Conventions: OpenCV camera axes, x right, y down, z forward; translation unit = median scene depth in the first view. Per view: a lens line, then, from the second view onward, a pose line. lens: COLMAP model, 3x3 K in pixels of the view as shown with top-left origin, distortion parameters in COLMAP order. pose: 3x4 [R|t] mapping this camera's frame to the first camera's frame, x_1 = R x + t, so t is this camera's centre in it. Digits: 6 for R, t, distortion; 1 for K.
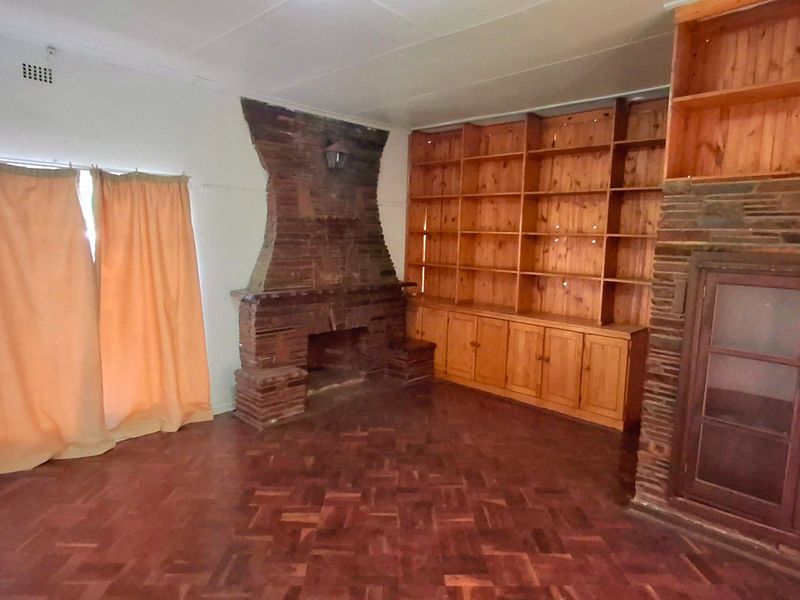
lens RADIAL K [[489.4, 0, 398.4], [0, 489.4, 294.4], [0, 0, 1]] dist [-0.003877, -0.000348]
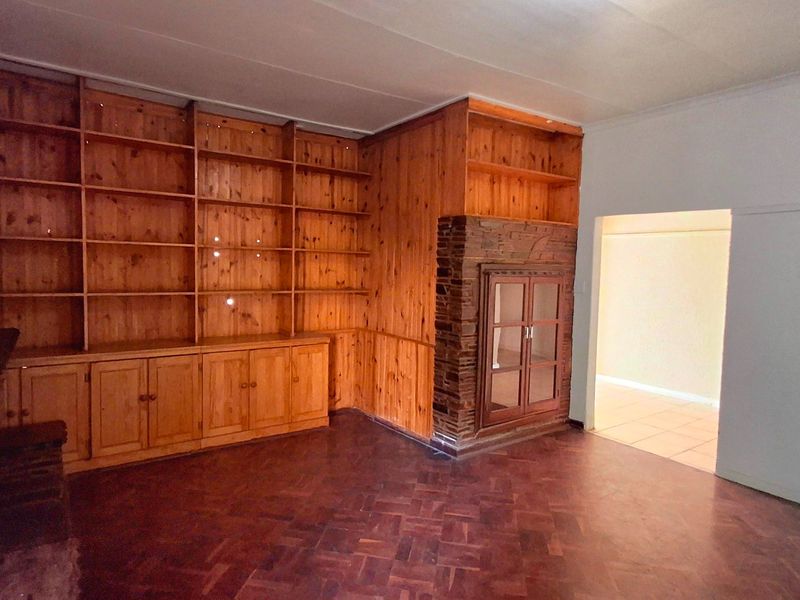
lens RADIAL K [[489.4, 0, 398.4], [0, 489.4, 294.4], [0, 0, 1]] dist [-0.003877, -0.000348]
pose [[0.185353, -0.083856, 0.979088, -0.508379], [0.098411, 0.992927, 0.066411, -0.066041], [-0.977732, 0.084044, 0.192294, 0.528860]]
